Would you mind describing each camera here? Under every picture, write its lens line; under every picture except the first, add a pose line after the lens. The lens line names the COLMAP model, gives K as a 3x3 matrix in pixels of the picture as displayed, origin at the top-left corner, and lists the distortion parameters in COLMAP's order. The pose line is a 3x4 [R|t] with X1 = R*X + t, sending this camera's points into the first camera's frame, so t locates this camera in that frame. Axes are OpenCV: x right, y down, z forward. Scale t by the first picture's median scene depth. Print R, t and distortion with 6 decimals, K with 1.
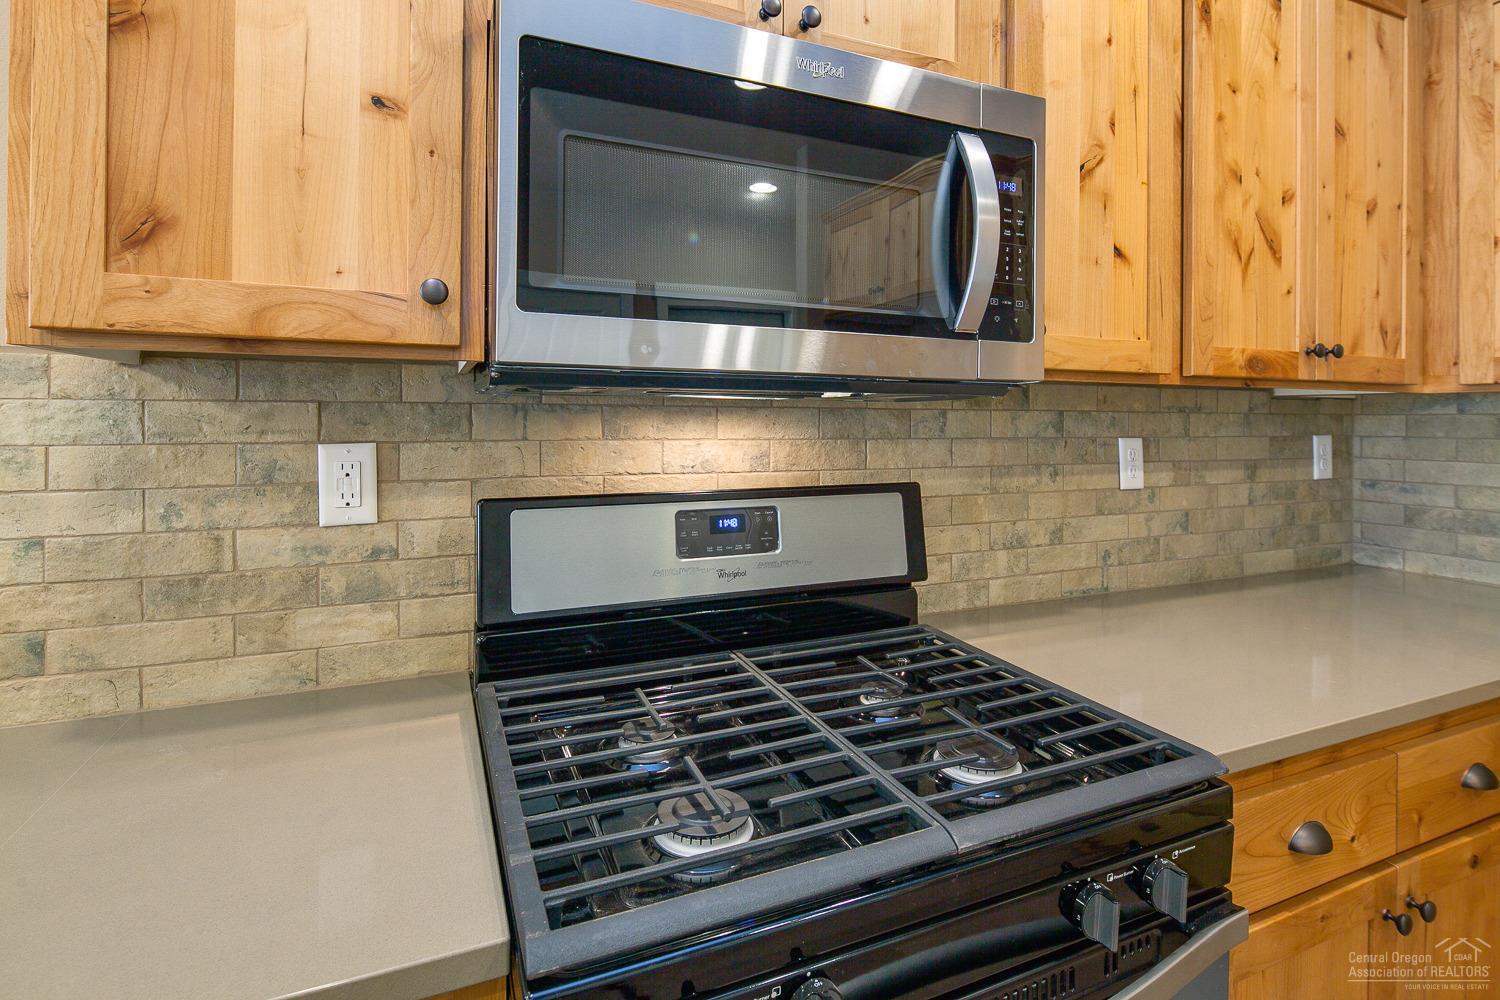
lens RADIAL K [[728.1, 0, 743.9], [0, 728.1, 417.0], [0, 0, 1]] dist [-0.000458, -0.001138]
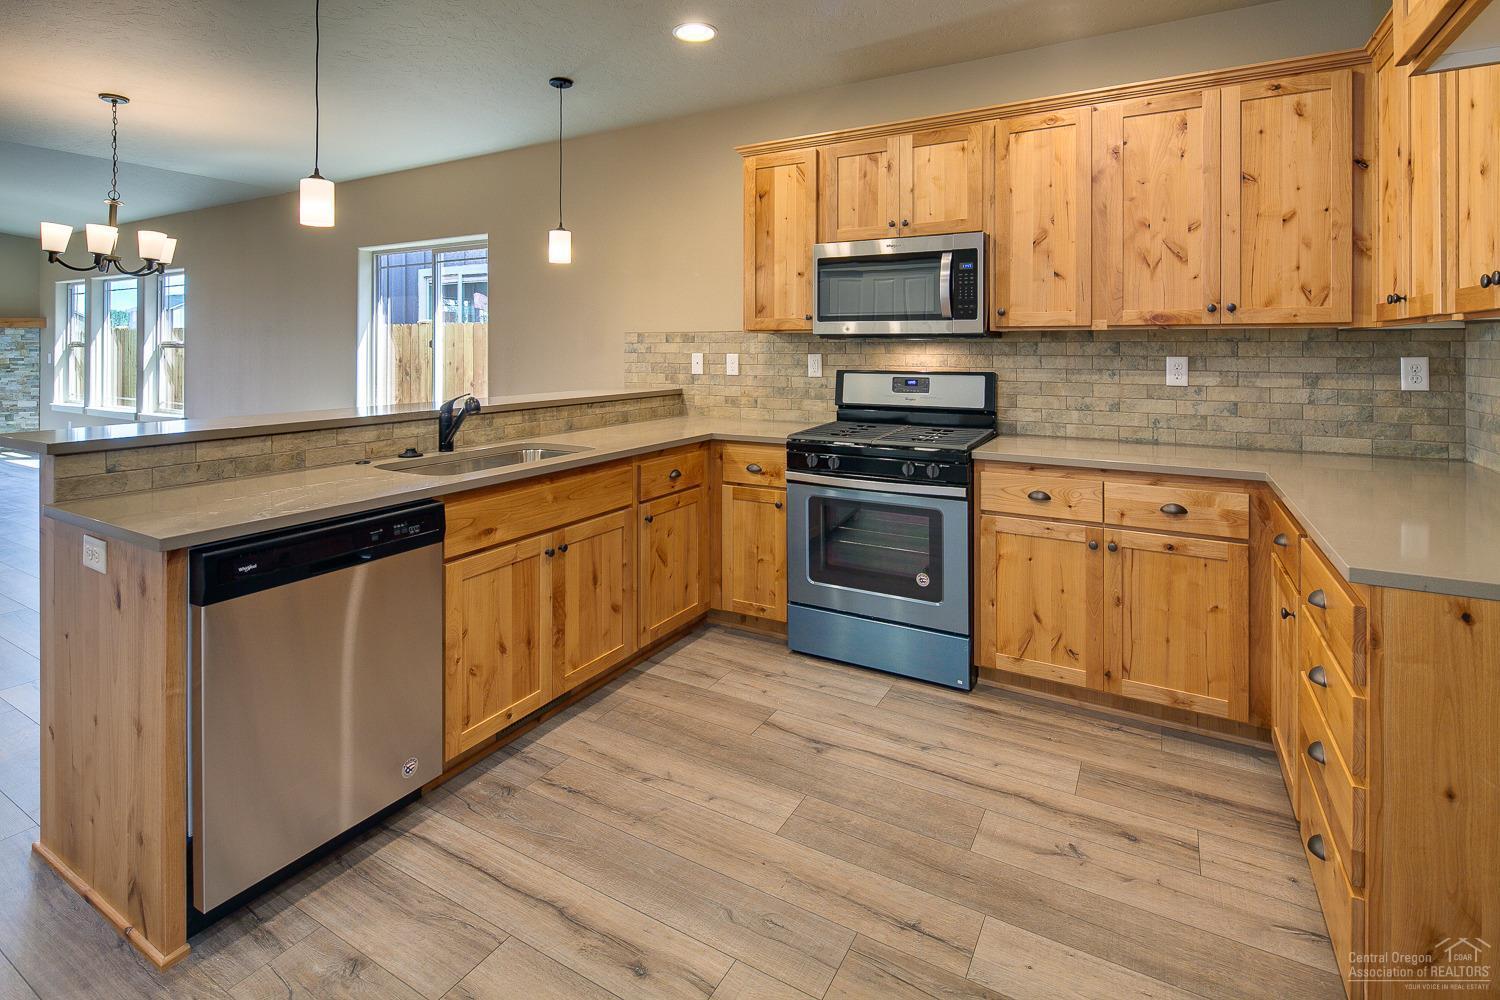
lens RADIAL K [[742.0, 0, 734.8], [0, 742.0, 346.5], [0, 0, 1]] dist [0.000652, -0.000387]
pose [[0.593346, -0.004868, -0.804933, 1.818736], [0.004275, 0.999987, -0.002897, 0.006808], [0.804937, -0.001722, 0.593358, -1.243942]]
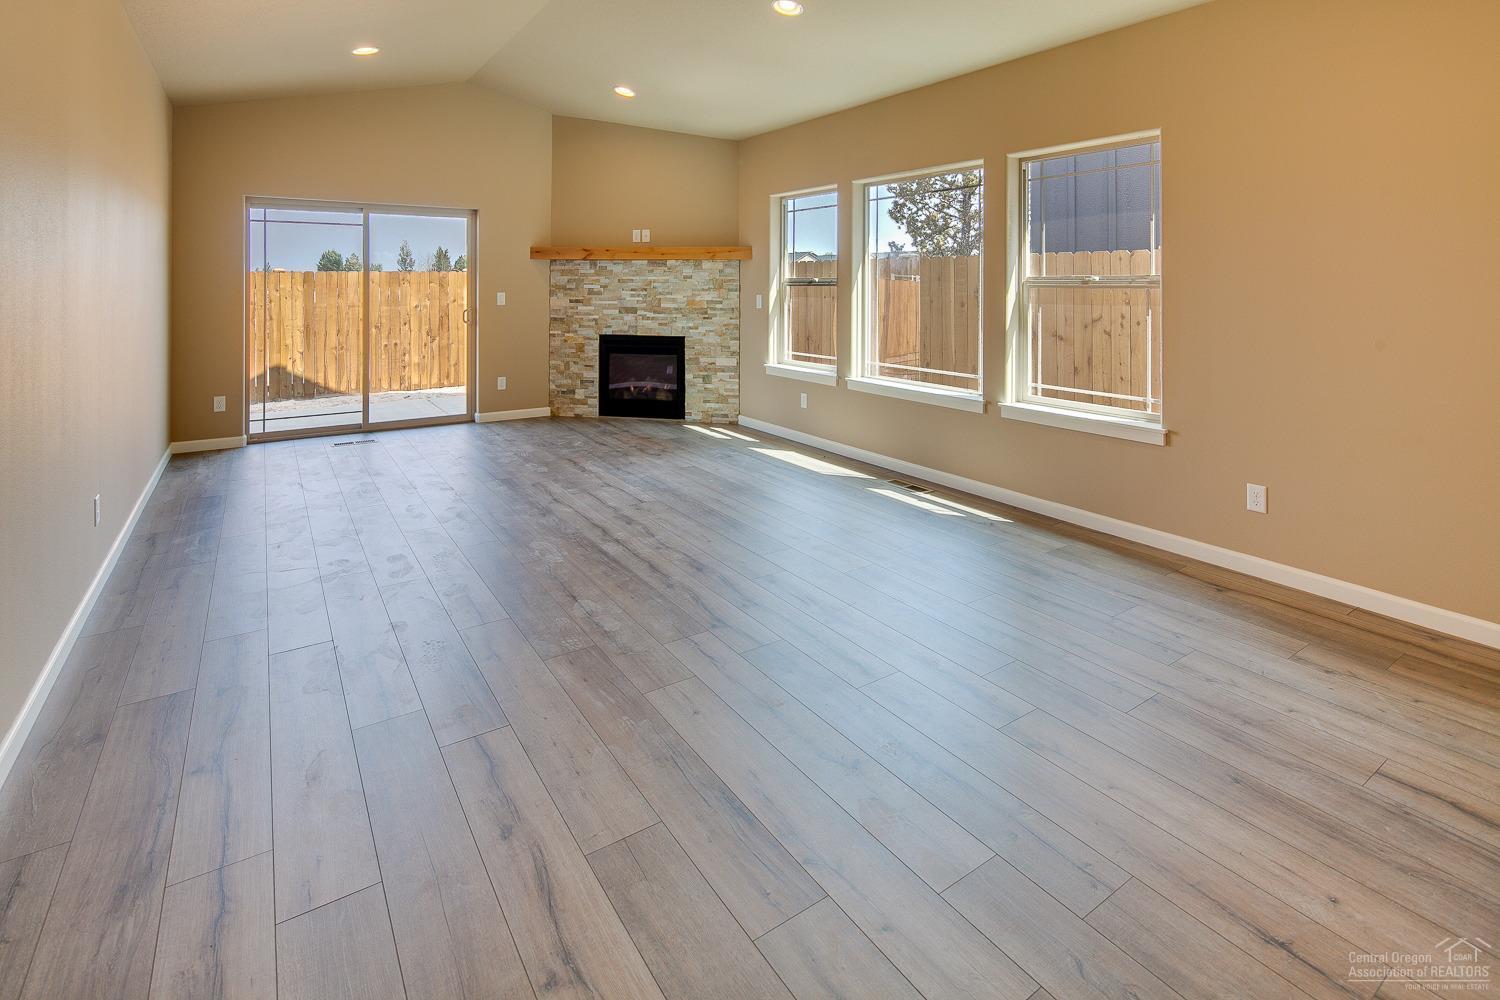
lens RADIAL K [[709.3, 0, 753.7], [0, 709.3, 284.8], [0, 0, 1]] dist [-0.001506, -0.000249]
pose [[0.188498, -0.004408, -0.982064, -3.044856], [0.003071, 0.999988, -0.003899, -0.025053], [0.982069, -0.002281, 0.188509, -3.304848]]
